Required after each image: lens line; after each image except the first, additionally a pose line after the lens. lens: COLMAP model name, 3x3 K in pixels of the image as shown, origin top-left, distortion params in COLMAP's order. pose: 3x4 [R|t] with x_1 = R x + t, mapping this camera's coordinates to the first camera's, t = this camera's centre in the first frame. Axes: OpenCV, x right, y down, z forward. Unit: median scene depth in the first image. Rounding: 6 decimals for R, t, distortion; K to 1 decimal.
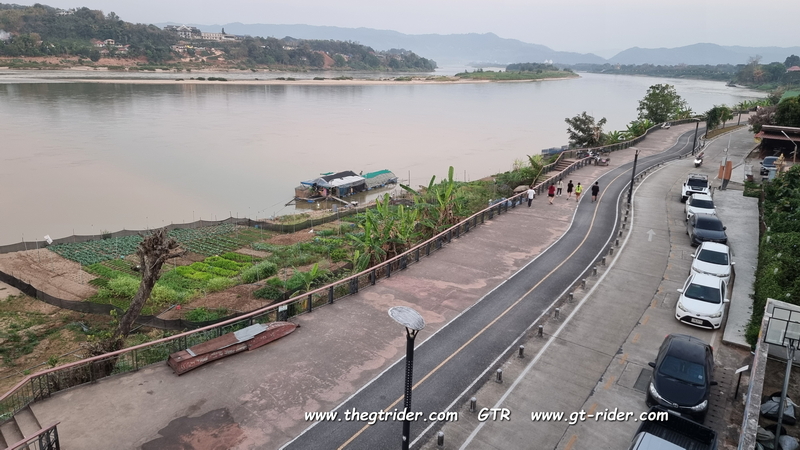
lens RADIAL K [[552.8, 0, 407.2], [0, 552.8, 222.1], [0, 0, 1]] dist [0.075359, -0.050157]
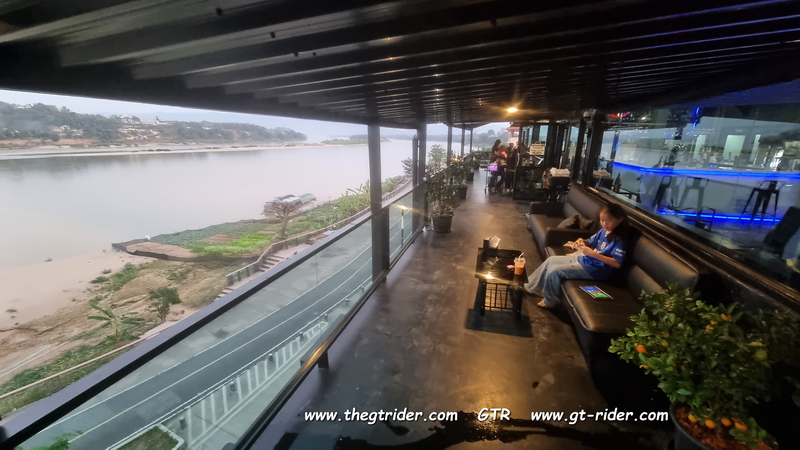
lens RADIAL K [[331.1, 0, 399.7], [0, 331.1, 223.8], [0, 0, 1]] dist [-0.004587, 0.000834]
pose [[0.949811, -0.100933, 0.296095, -0.103638], [0.105325, 0.994437, 0.001124, 0.045096], [-0.294561, 0.030118, 0.955158, -0.175204]]
